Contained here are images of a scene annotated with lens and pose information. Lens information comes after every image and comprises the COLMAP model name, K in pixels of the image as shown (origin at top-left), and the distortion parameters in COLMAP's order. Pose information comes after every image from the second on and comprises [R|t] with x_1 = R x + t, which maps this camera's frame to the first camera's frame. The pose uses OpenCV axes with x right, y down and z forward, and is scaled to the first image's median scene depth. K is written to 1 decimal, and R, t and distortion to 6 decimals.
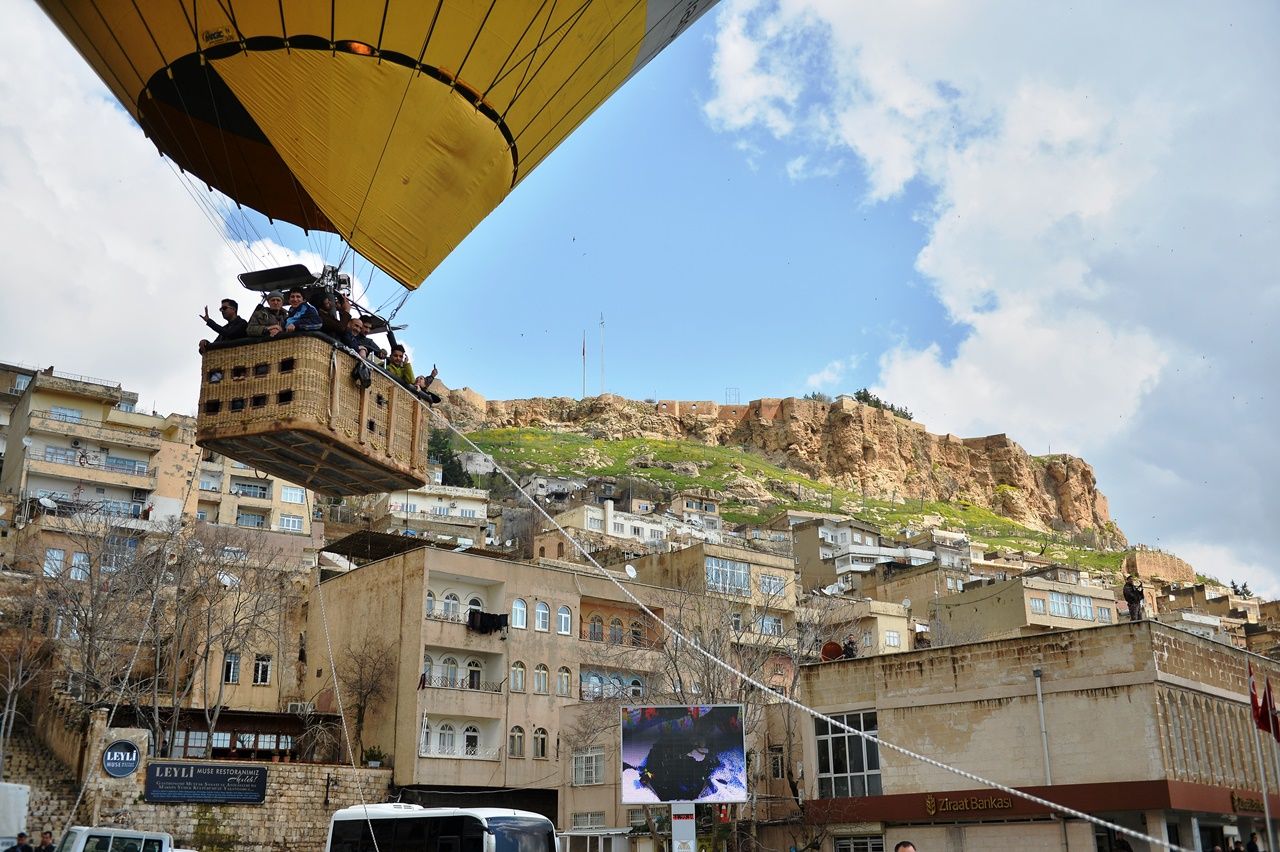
lens RADIAL K [[1343.1, 0, 634.8], [0, 1343.1, 427.5], [0, 0, 1]] dist [0.056618, 0.000000]
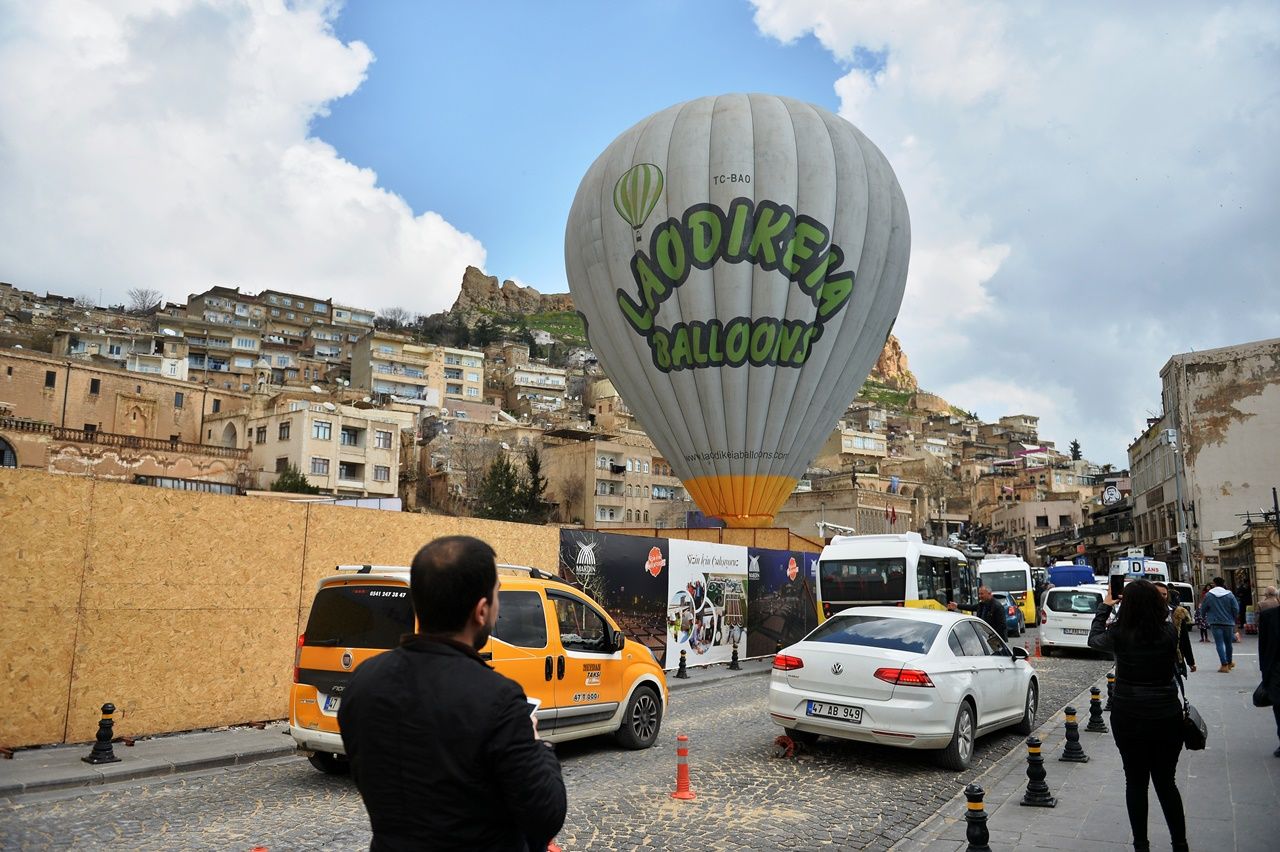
lens RADIAL K [[882.6, 0, 637.0], [0, 882.6, 426.6], [0, 0, 1]] dist [-0.037436, -0.015793]
pose [[0.999413, 0.018202, 0.029031, -0.026742], [-0.022537, 0.987374, 0.156795, -0.042052], [-0.025810, -0.157357, 0.987204, -0.134607]]
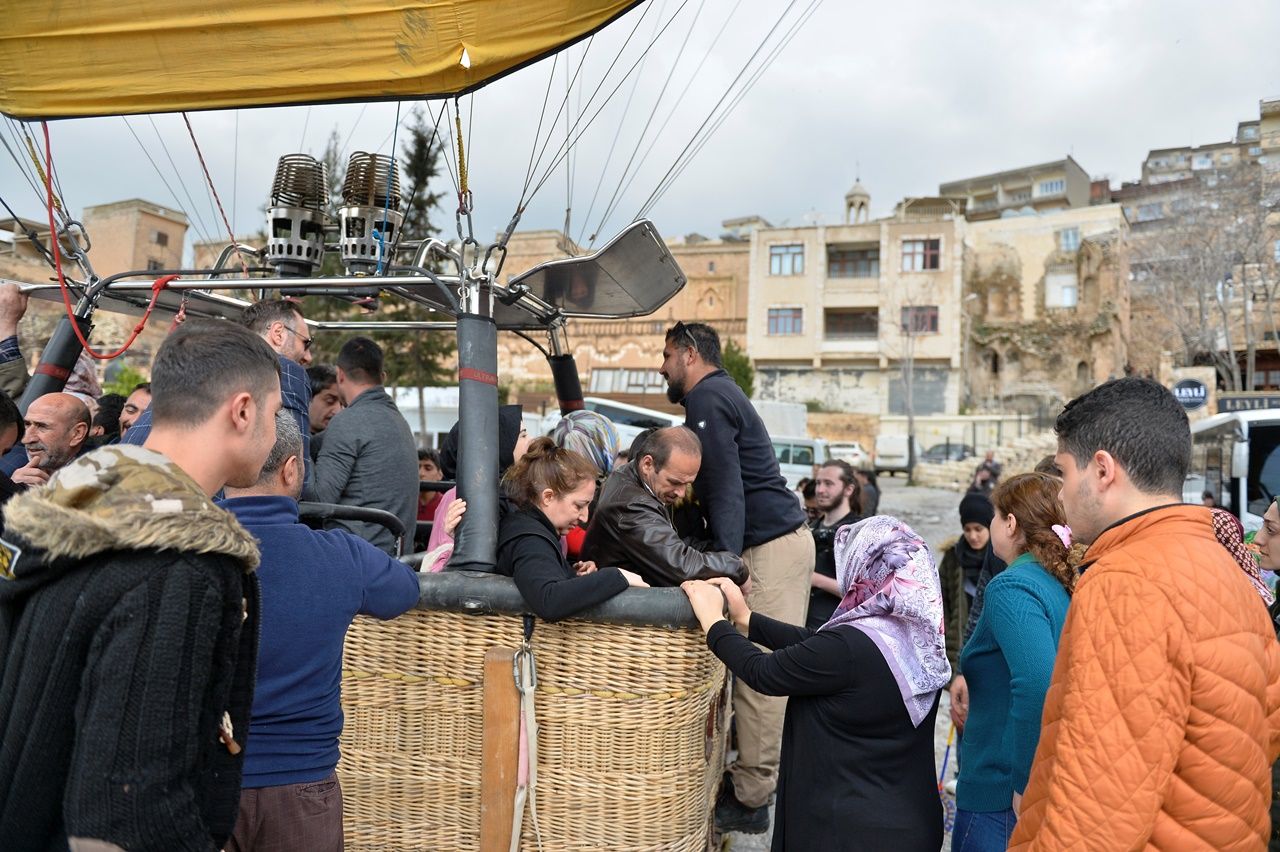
lens RADIAL K [[867.0, 0, 645.8], [0, 867.0, 407.0], [0, 0, 1]] dist [-0.045689, -0.005227]
pose [[0.346658, -0.057510, -0.936227, 0.020330], [0.252536, 0.966986, 0.034108, 0.021283], [0.903357, -0.248255, 0.349736, 0.064428]]
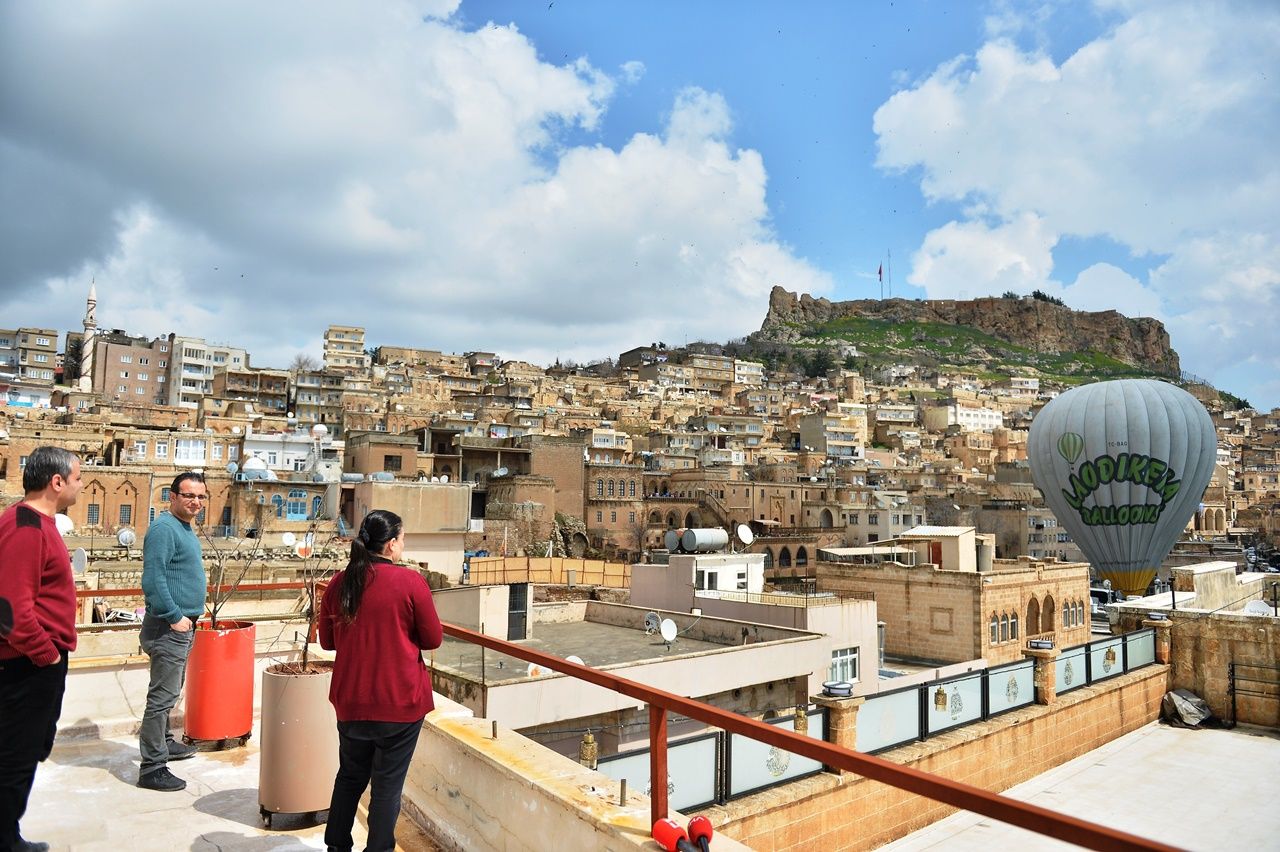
lens RADIAL K [[867.0, 0, 643.3], [0, 867.0, 427.4], [0, 0, 1]] dist [-0.045689, -0.005227]
pose [[0.979807, 0.002065, -0.199934, -0.166428], [0.042206, 0.975279, 0.216909, -0.165694], [0.195439, -0.220967, 0.955498, -0.359197]]
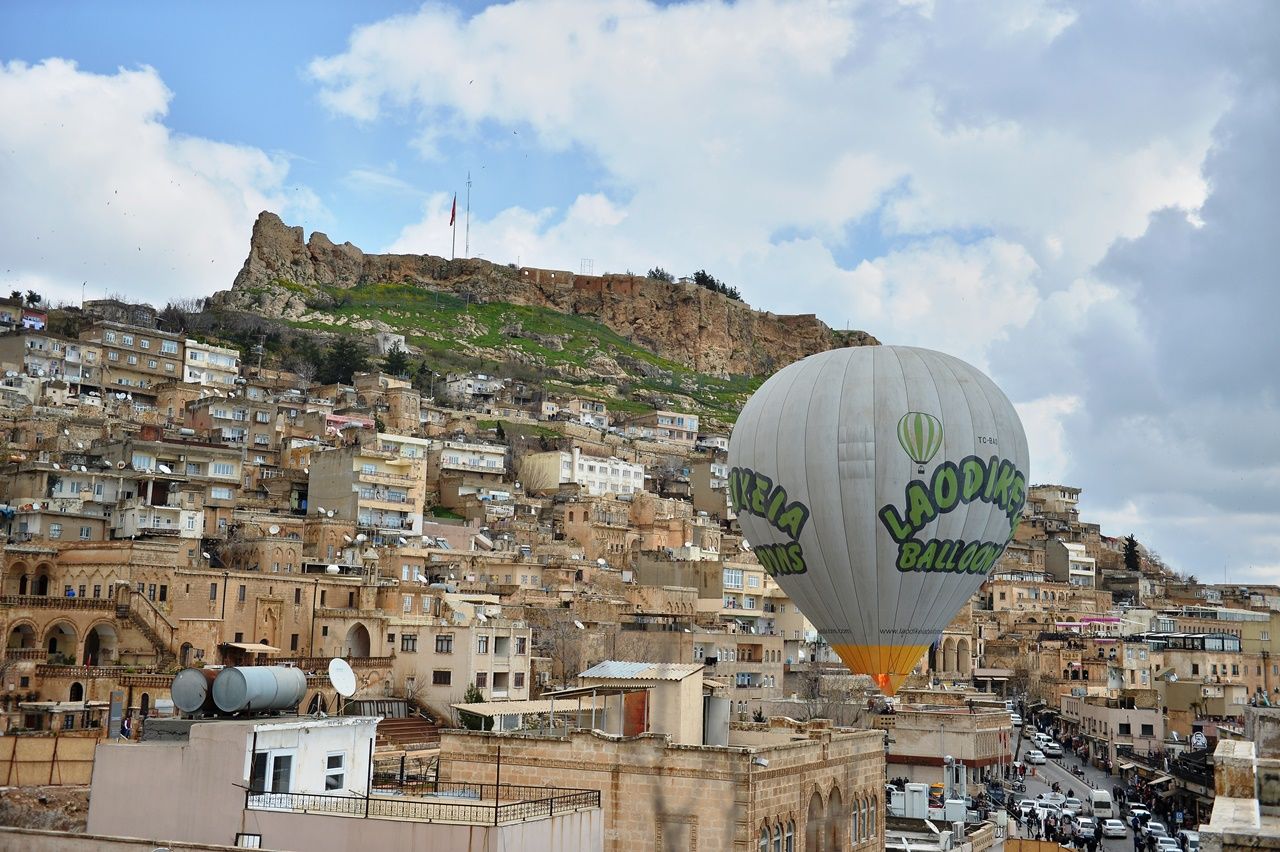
lens RADIAL K [[1544.1, 0, 636.3], [0, 1544.1, 426.6], [0, 0, 1]] dist [0.105352, 0.000000]
pose [[0.977550, 0.065532, 0.200255, -0.180606], [-0.101336, 0.979493, 0.174139, -0.162351], [-0.184737, -0.190523, 0.964144, -0.349029]]
